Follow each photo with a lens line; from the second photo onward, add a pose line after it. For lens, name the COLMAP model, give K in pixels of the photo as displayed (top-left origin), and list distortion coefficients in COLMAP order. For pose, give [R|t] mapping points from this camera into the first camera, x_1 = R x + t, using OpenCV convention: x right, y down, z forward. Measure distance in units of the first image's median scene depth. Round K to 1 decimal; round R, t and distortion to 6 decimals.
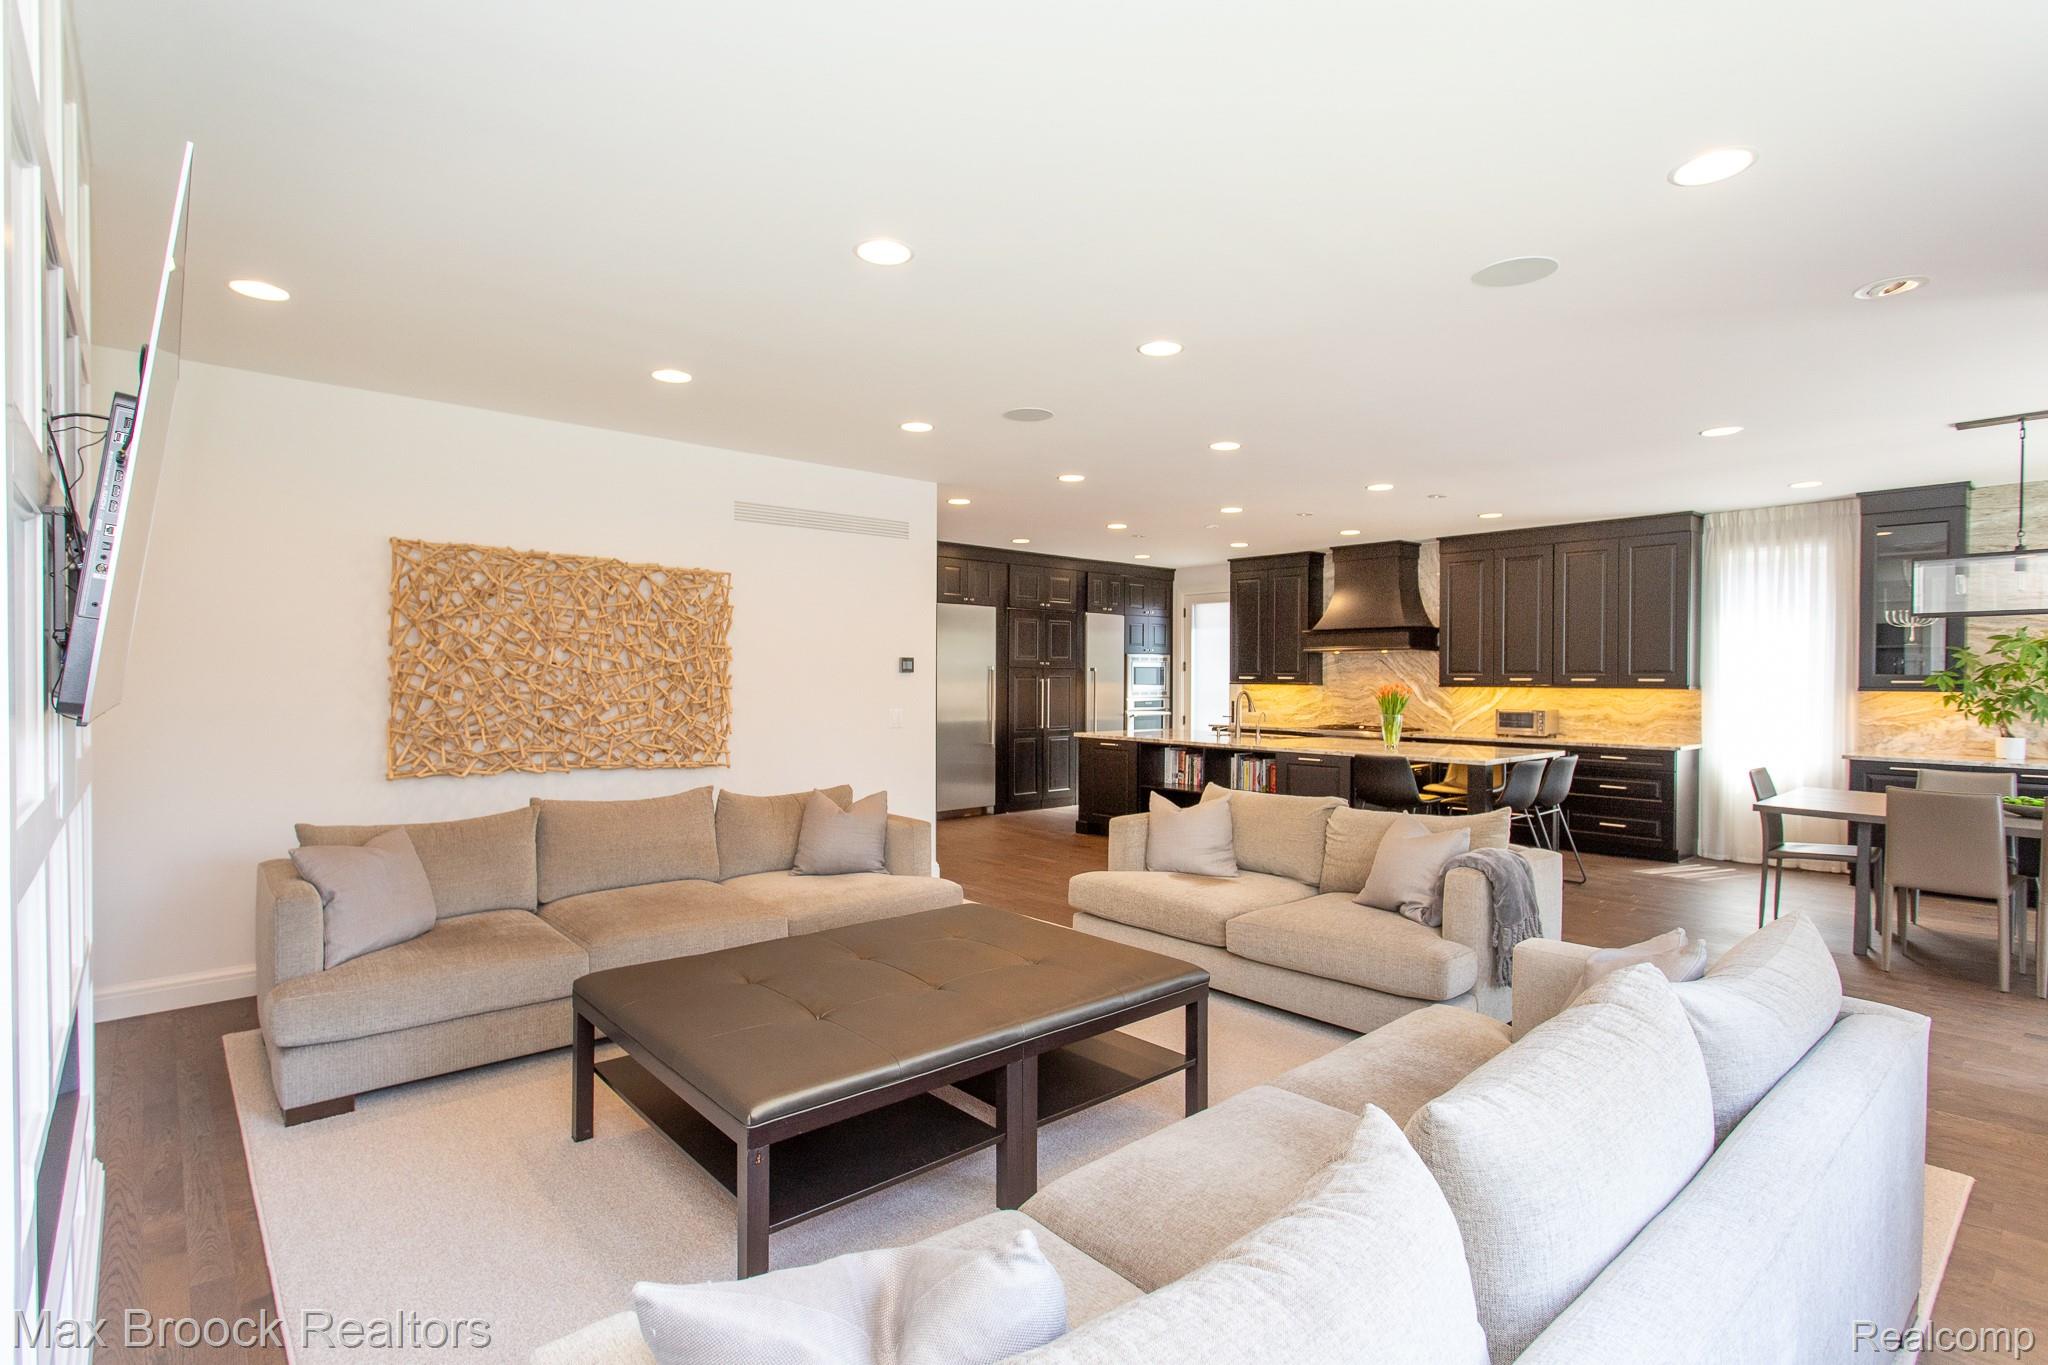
lens RADIAL K [[977.1, 0, 998.4], [0, 977.1, 691.1], [0, 0, 1]] dist [0.002356, 0.000567]
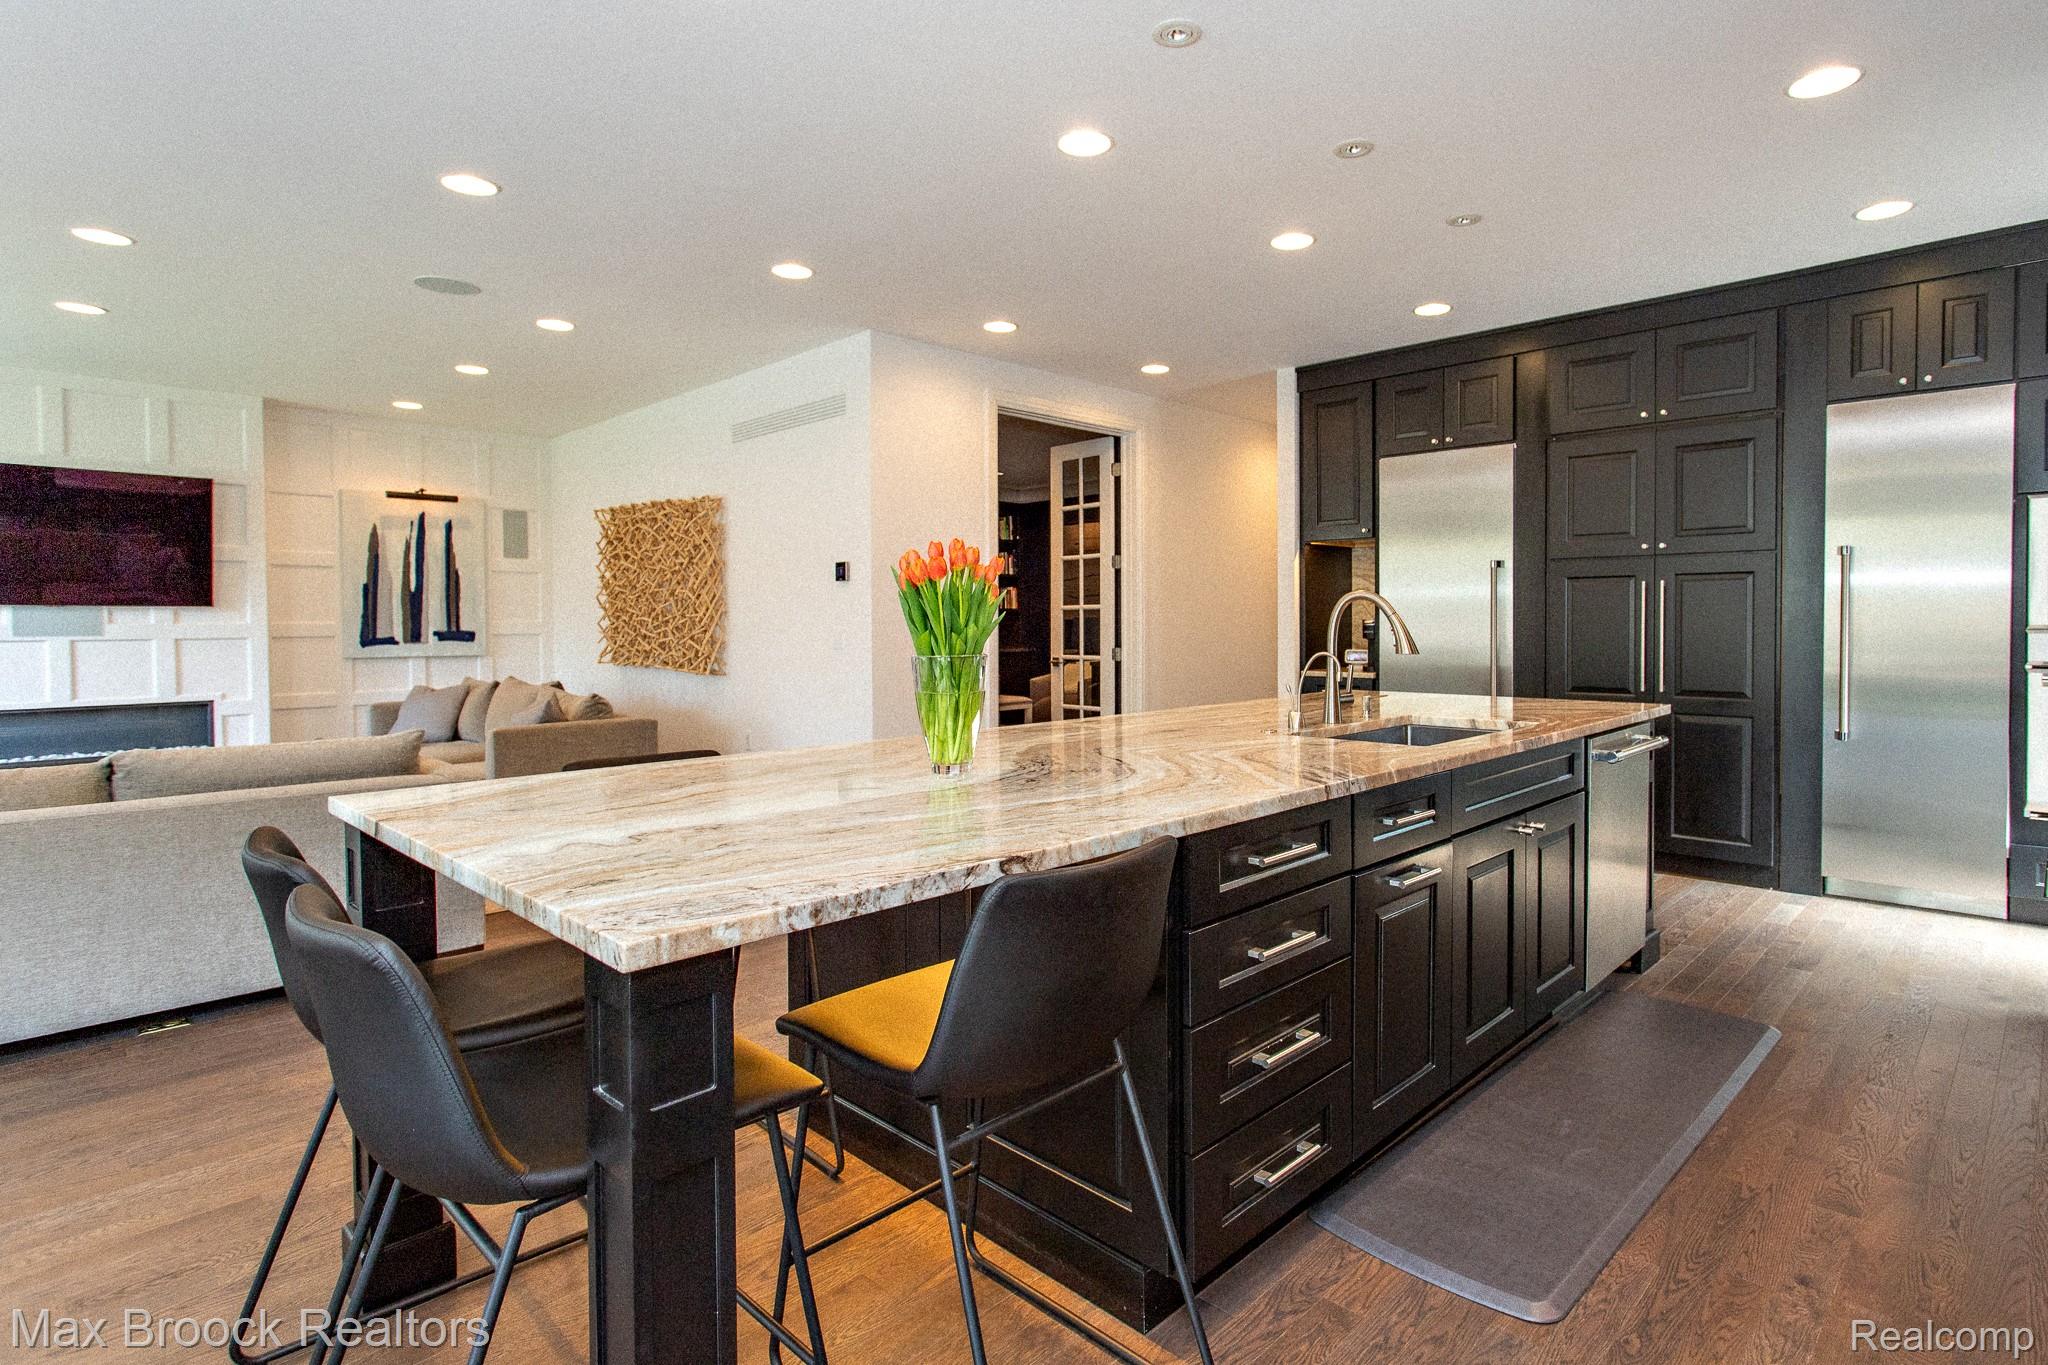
lens RADIAL K [[1026.9, 0, 1092.0], [0, 1026.9, 637.0], [0, 0, 1]] dist [0.000494, 0.000054]
pose [[0.107662, 0.013000, -0.994103, 0.685692], [-0.008102, 0.999893, 0.012198, 0.013412], [0.994155, 0.006741, 0.107756, 0.992092]]
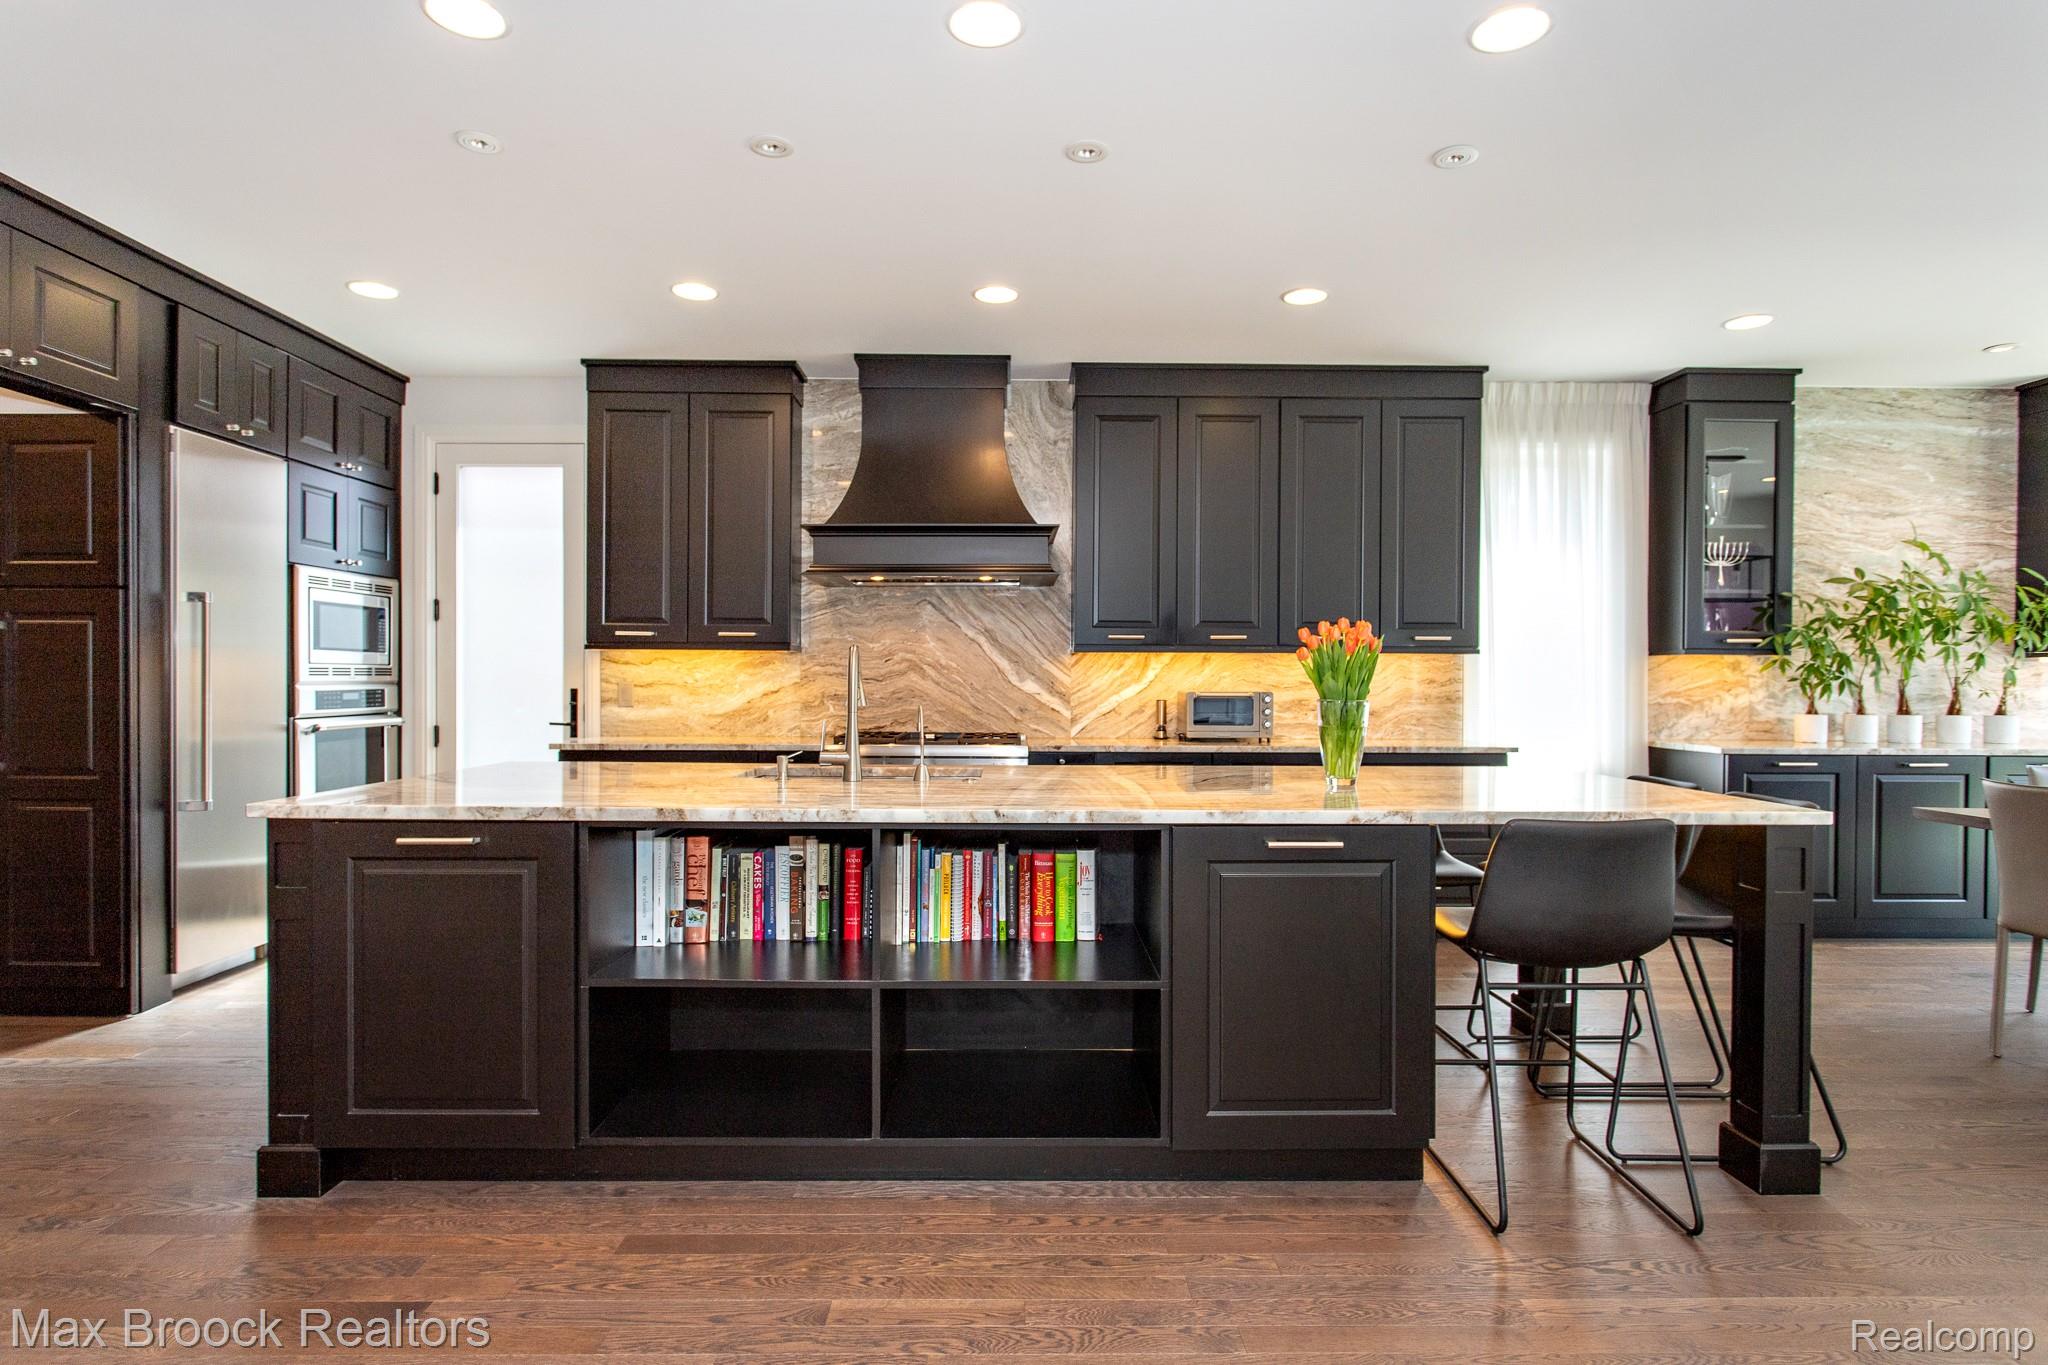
lens RADIAL K [[1071.1, 0, 1015.5], [0, 1071.1, 688.2], [0, 0, 1]] dist [0.000321, 0.000791]
pose [[0.641770, -0.007515, 0.766861, -0.008900], [0.008872, 0.999958, 0.002375, 0.016489], [-0.766846, 0.005279, 0.641809, 0.812118]]
